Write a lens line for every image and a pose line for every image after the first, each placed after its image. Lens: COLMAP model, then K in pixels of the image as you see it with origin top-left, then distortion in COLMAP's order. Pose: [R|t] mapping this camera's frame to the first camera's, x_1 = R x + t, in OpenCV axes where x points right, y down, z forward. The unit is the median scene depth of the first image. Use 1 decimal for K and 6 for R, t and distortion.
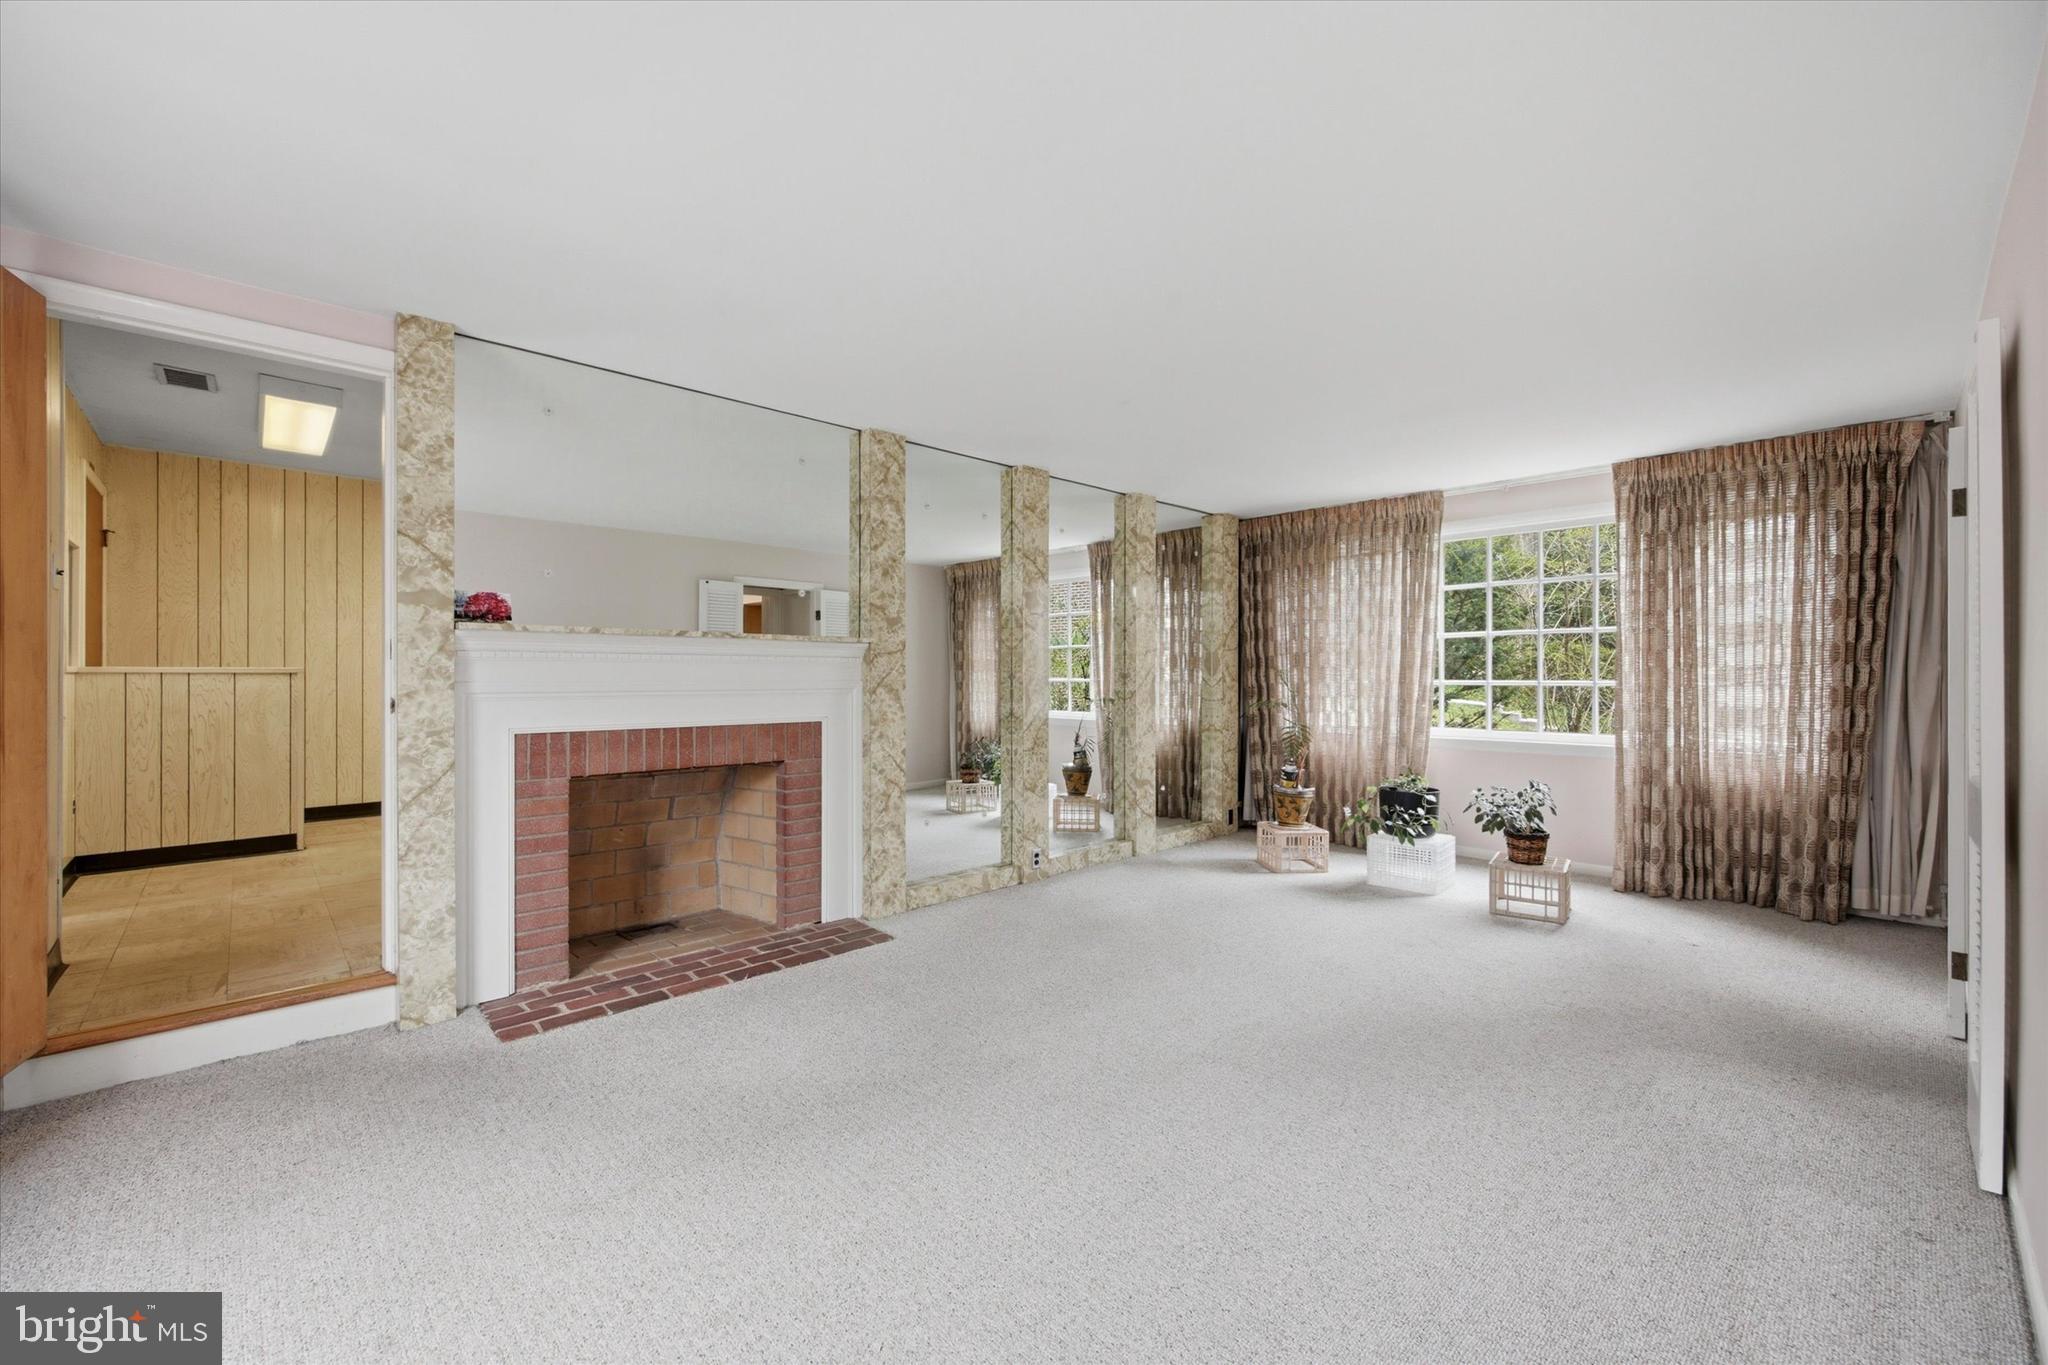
lens RADIAL K [[821.6, 0, 1015.7], [0, 821.6, 684.5], [0, 0, 1]] dist [-0.002731, -0.000547]
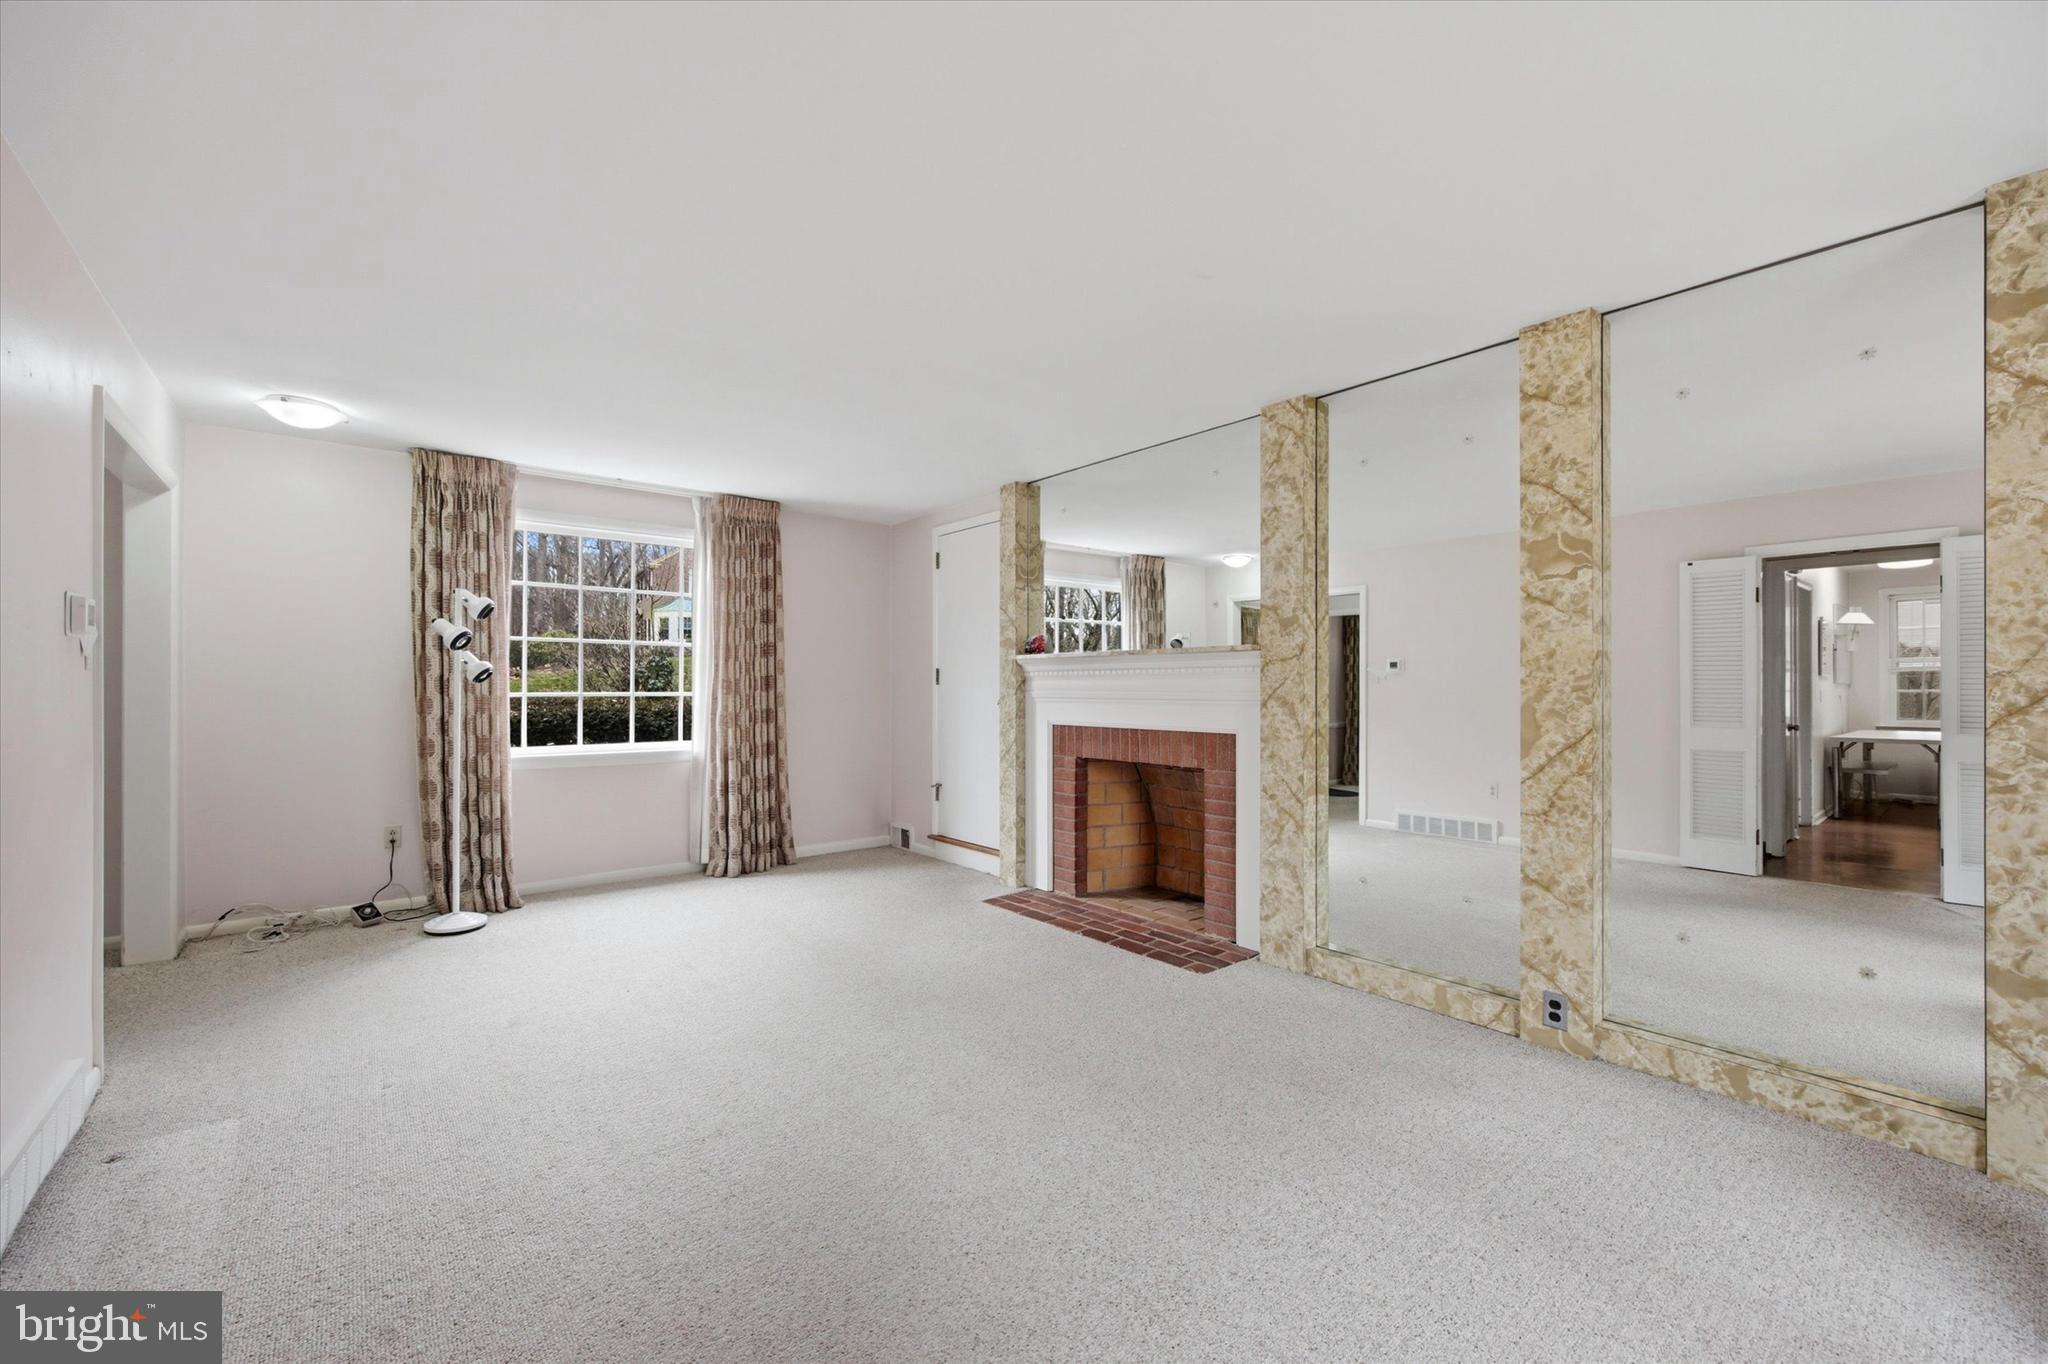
lens RADIAL K [[821.6, 0, 1012.0], [0, 821.6, 682.6], [0, 0, 1]] dist [-0.002731, -0.000547]
pose [[-0.066553, -0.000551, -0.997783, 0.794946], [-0.003514, 0.999994, -0.000317, -0.014726], [0.997777, 0.003485, -0.066554, 0.863921]]
